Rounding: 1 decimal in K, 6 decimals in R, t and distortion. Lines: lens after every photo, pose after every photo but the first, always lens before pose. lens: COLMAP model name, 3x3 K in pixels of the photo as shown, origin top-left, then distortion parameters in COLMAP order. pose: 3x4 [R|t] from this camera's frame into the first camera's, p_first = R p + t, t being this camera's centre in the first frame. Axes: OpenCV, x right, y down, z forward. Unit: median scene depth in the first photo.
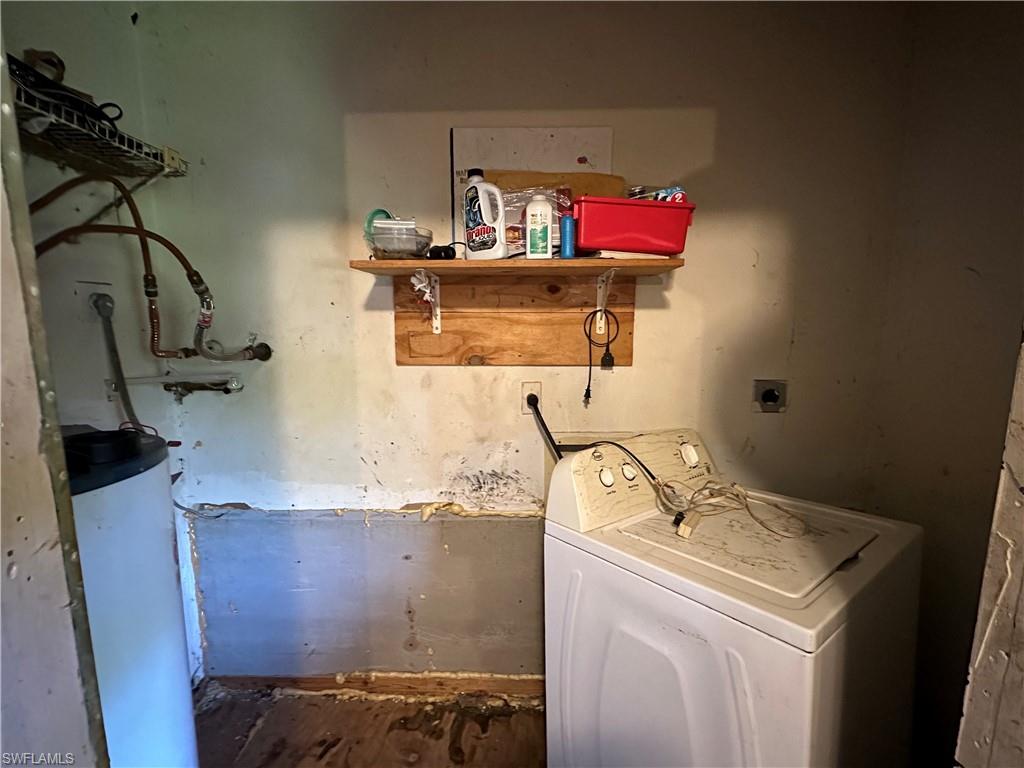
lens RADIAL K [[467.6, 0, 509.6], [0, 467.6, 383.6], [0, 0, 1]] dist [-0.005778, 0.000824]
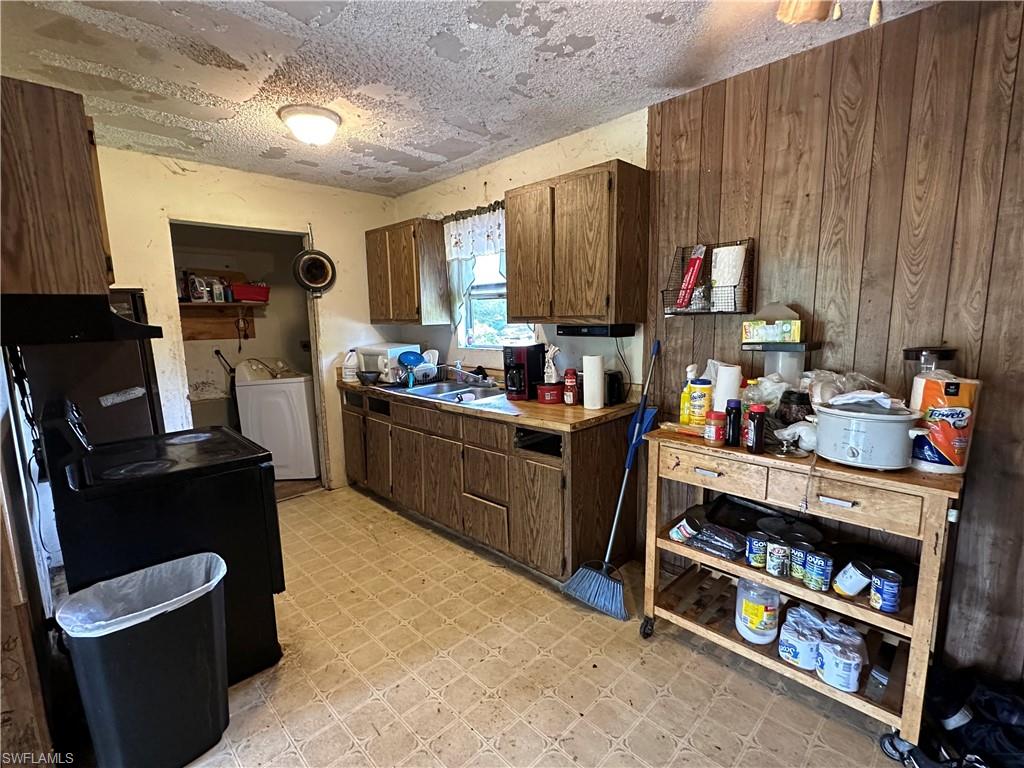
lens RADIAL K [[467.6, 0, 506.2], [0, 467.6, 384.6], [0, 0, 1]] dist [-0.005778, 0.000824]
pose [[0.698539, -0.112178, 0.706725, -0.737685], [0.123288, 0.991734, 0.035558, 0.343423], [-0.704871, 0.062292, 0.706595, -2.144138]]
